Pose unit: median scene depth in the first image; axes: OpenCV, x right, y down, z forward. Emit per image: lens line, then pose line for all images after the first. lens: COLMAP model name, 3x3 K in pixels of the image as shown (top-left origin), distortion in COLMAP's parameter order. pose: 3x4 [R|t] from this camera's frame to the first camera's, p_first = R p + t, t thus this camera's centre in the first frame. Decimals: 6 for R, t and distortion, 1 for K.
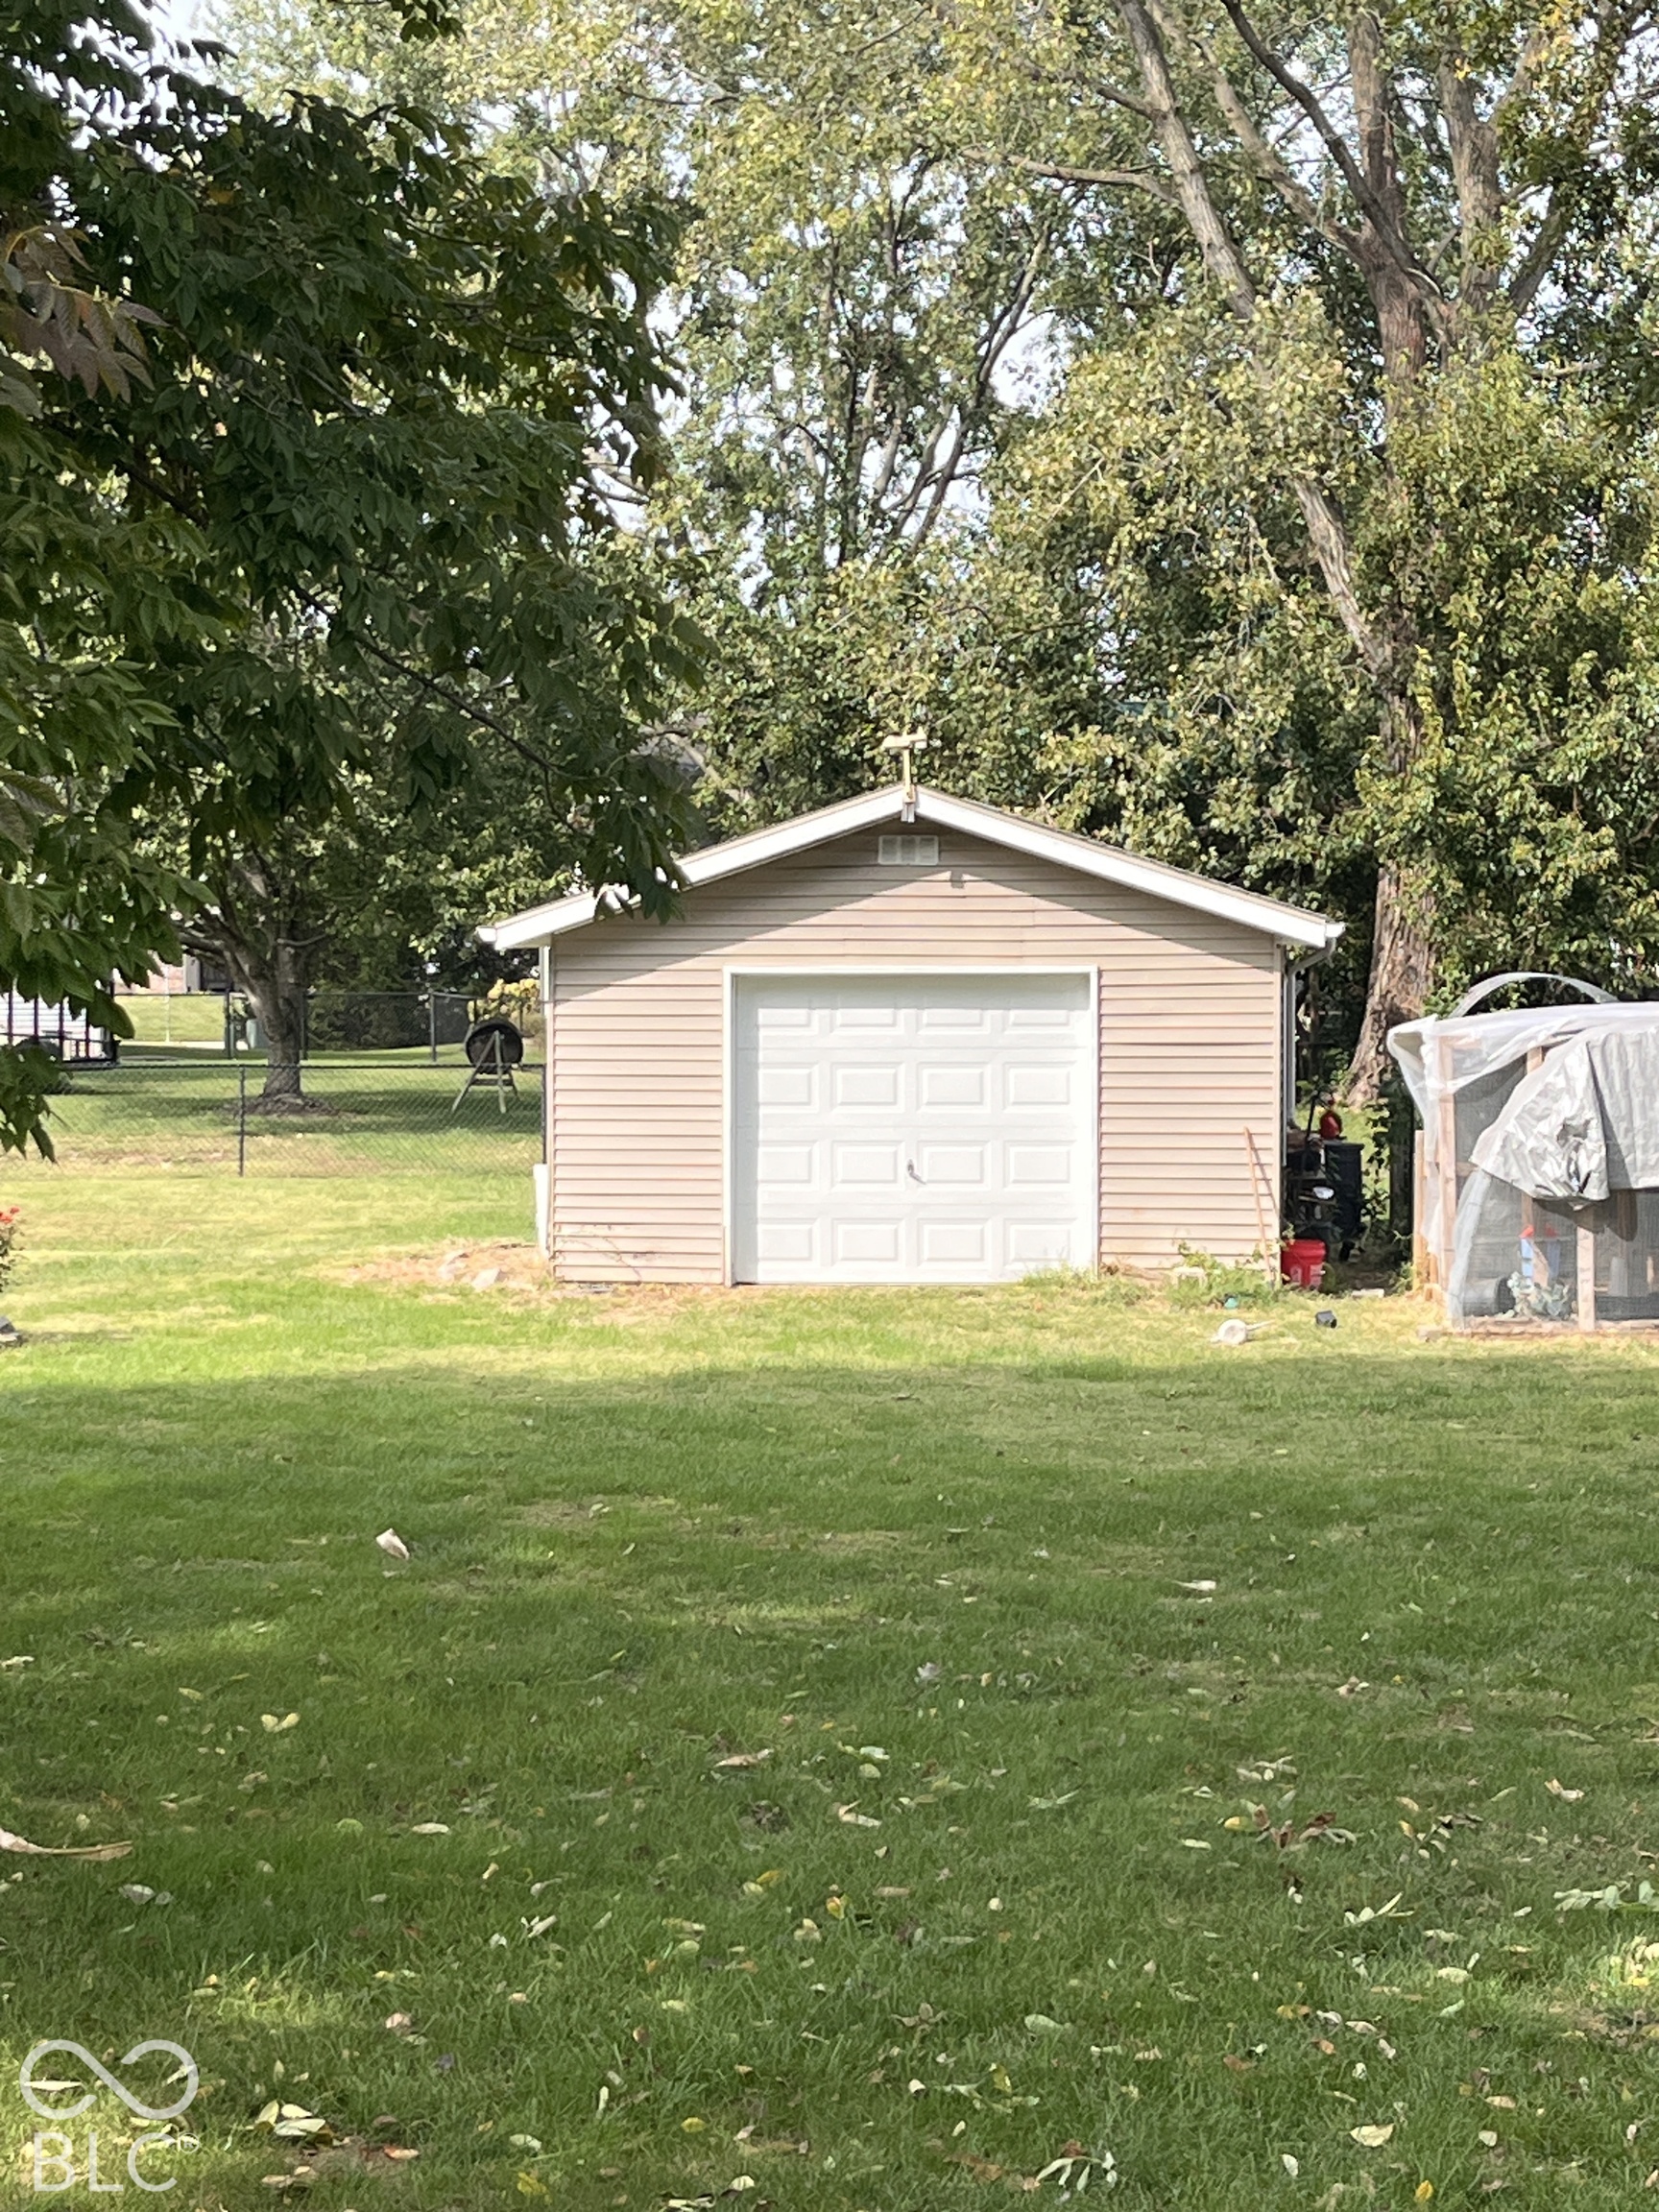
lens RADIAL K [[4289.8, 0, 829.1], [0, 4289.8, 1104.1], [0, 0, 1]] dist [0.003180, 0.000000]
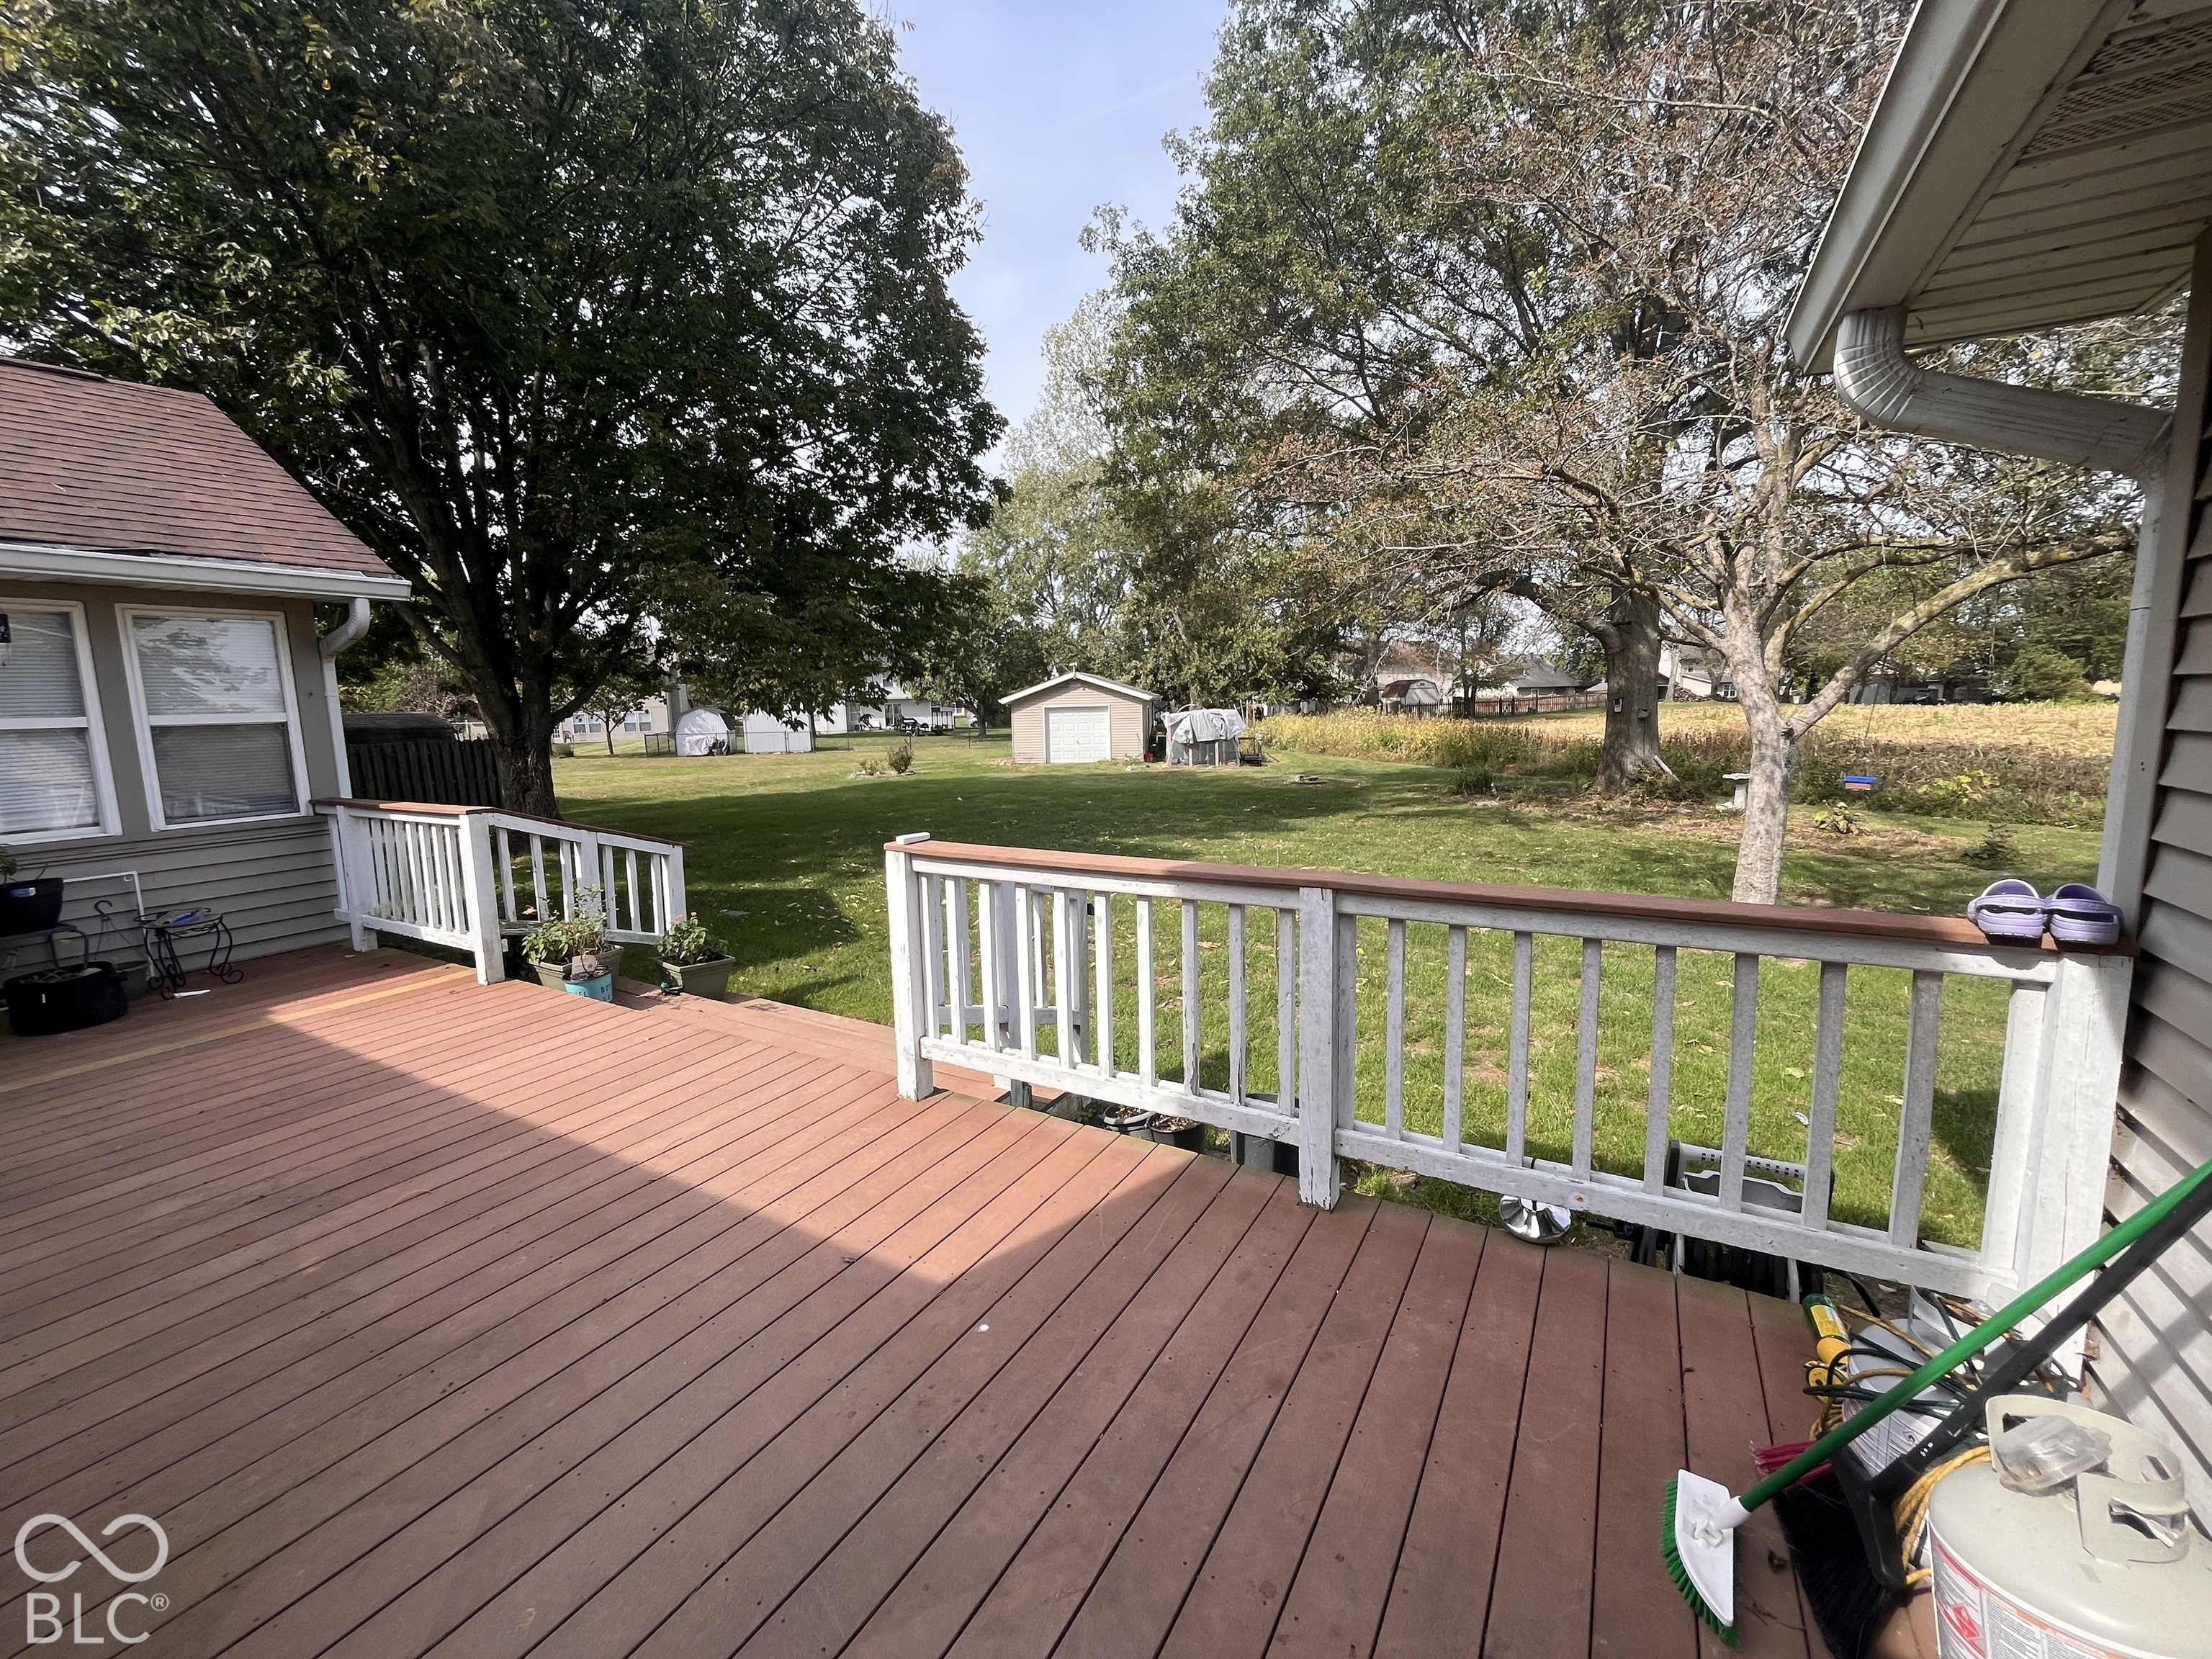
lens RADIAL K [[897.1, 0, 1103.8], [0, 897.1, 823.4], [0, 0, 1]] dist [0.000062, -0.000941]
pose [[0.999085, -0.022746, -0.036229, 0.093539], [0.025946, 0.995563, 0.090447, 0.015957], [0.034011, -0.091304, 0.995242, -0.169618]]
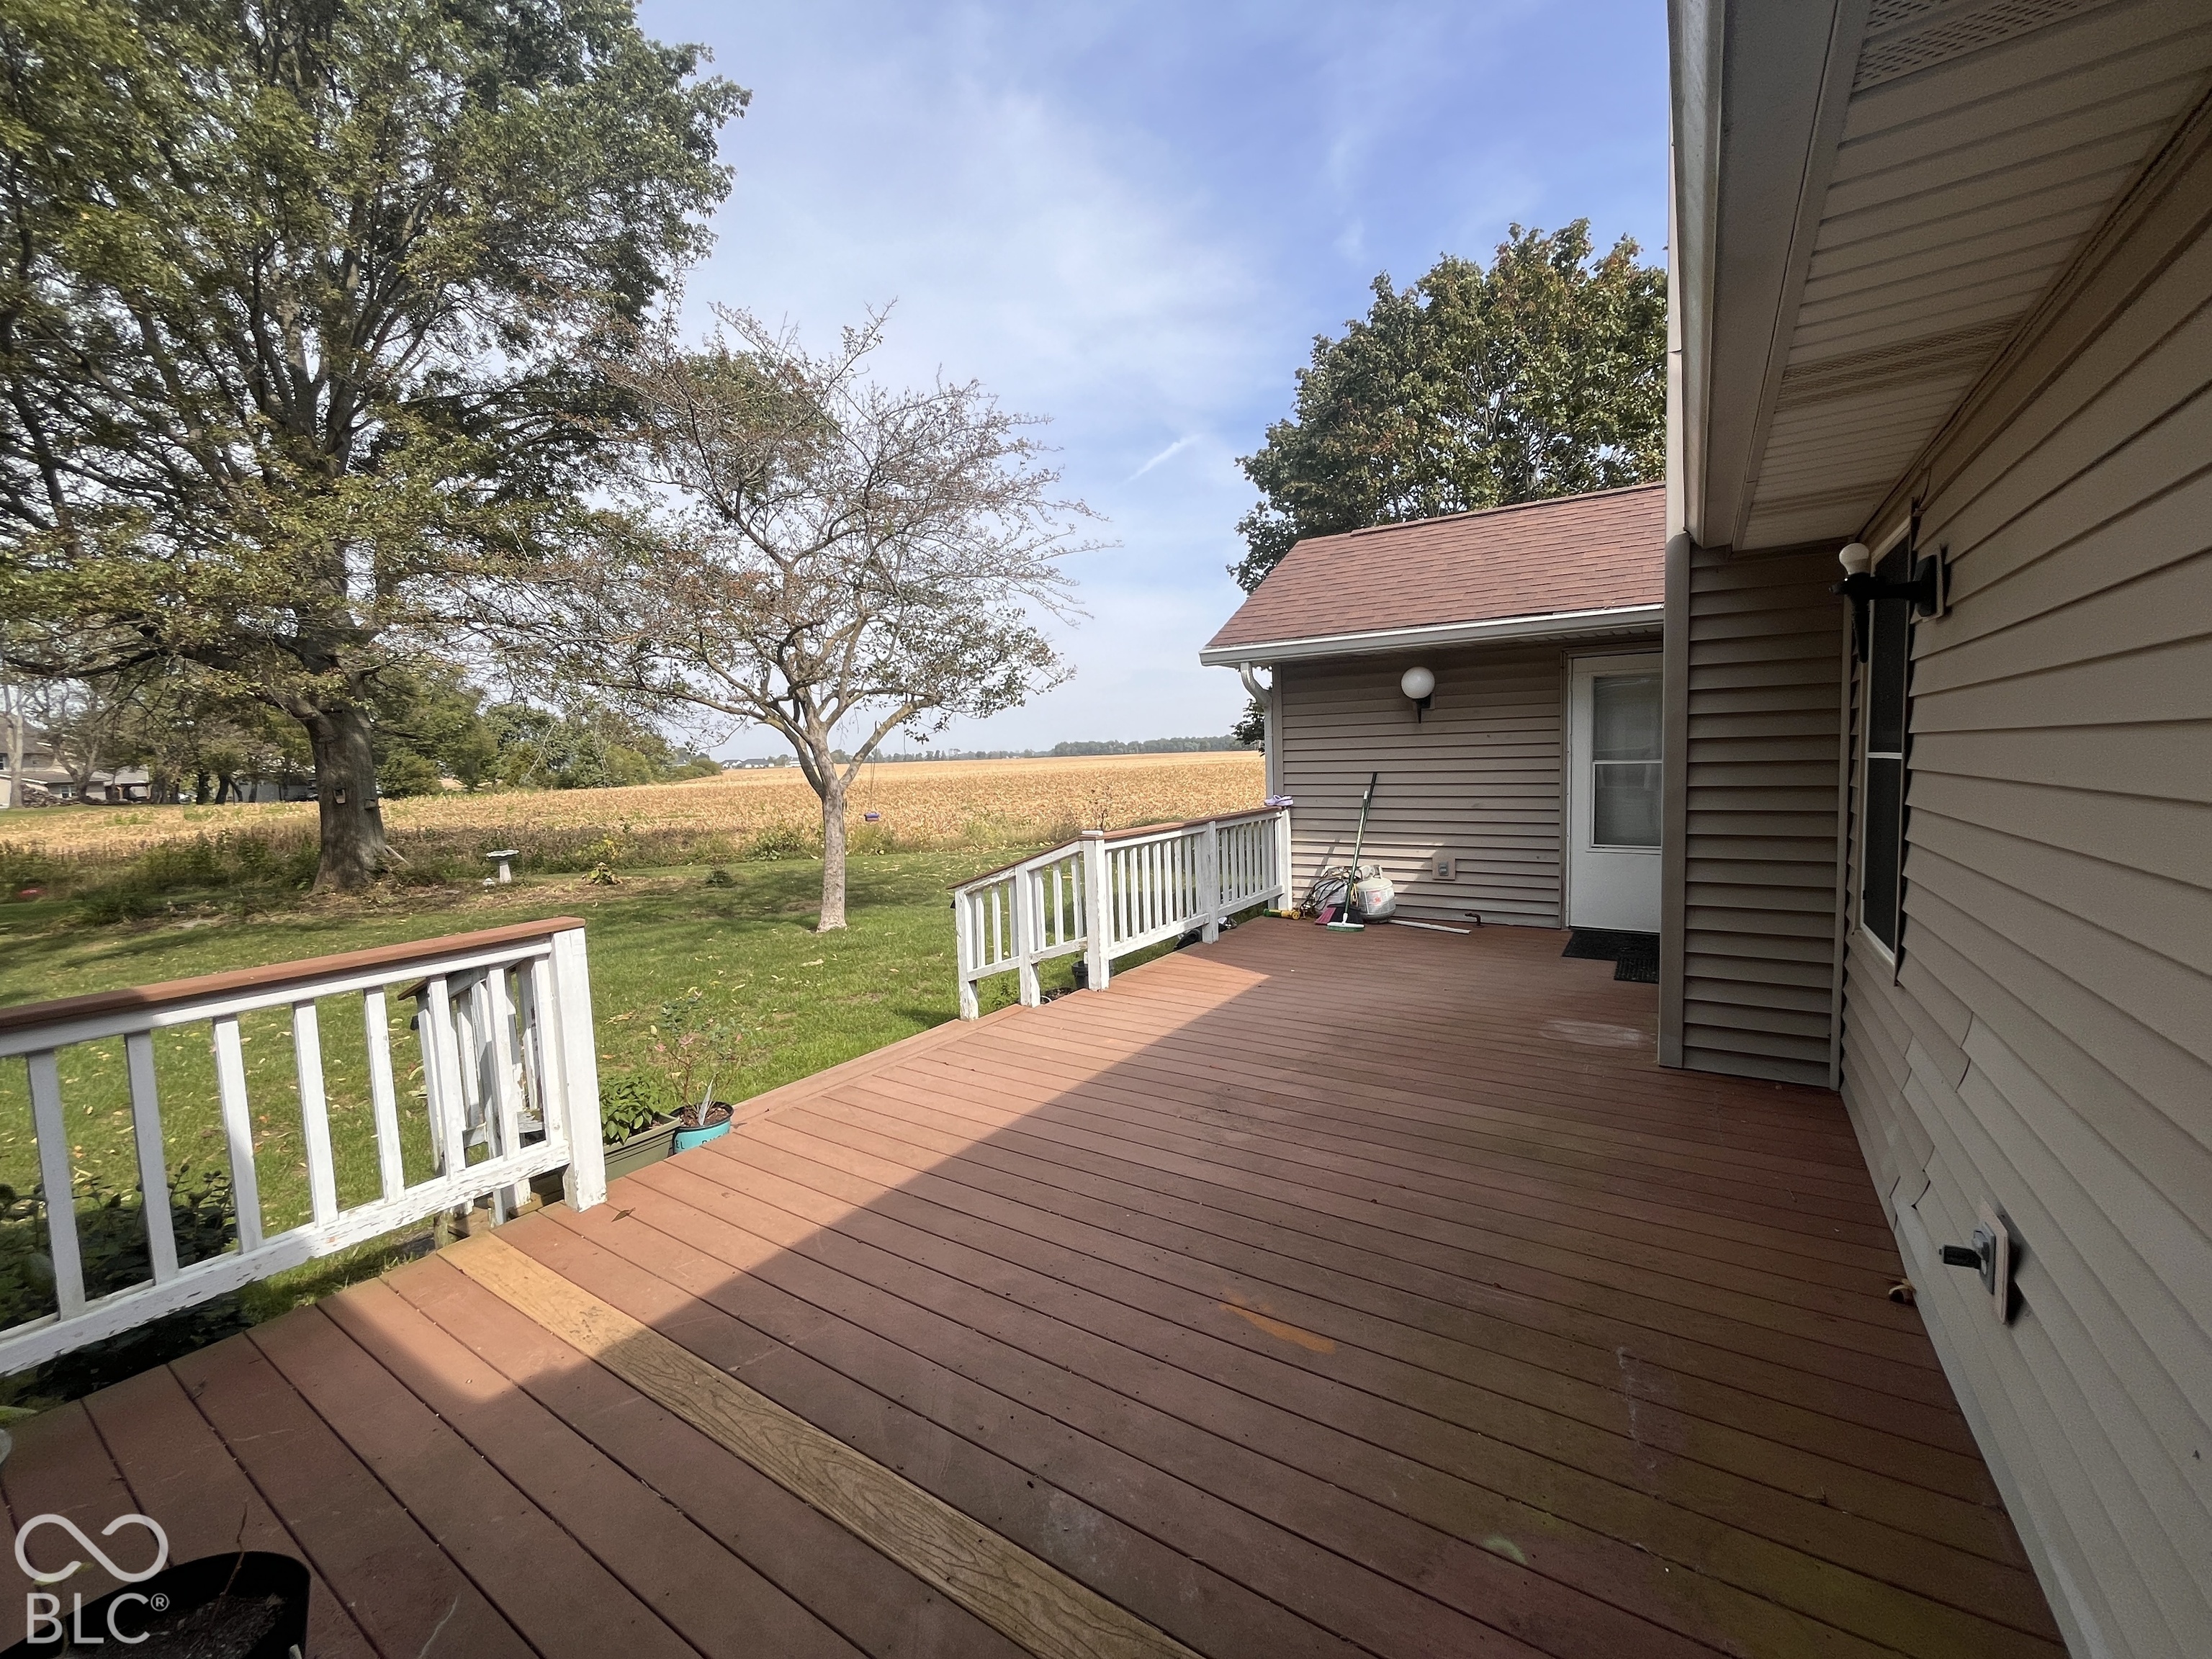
lens RADIAL K [[897.1, 0, 1106.4], [0, 897.1, 827.4], [0, 0, 1]] dist [0.000062, -0.000941]
pose [[0.075588, -0.081170, 0.993830, -1.639996], [0.070507, 0.994622, 0.075872, -0.019208], [-0.994643, 0.064337, 0.080905, 0.559039]]
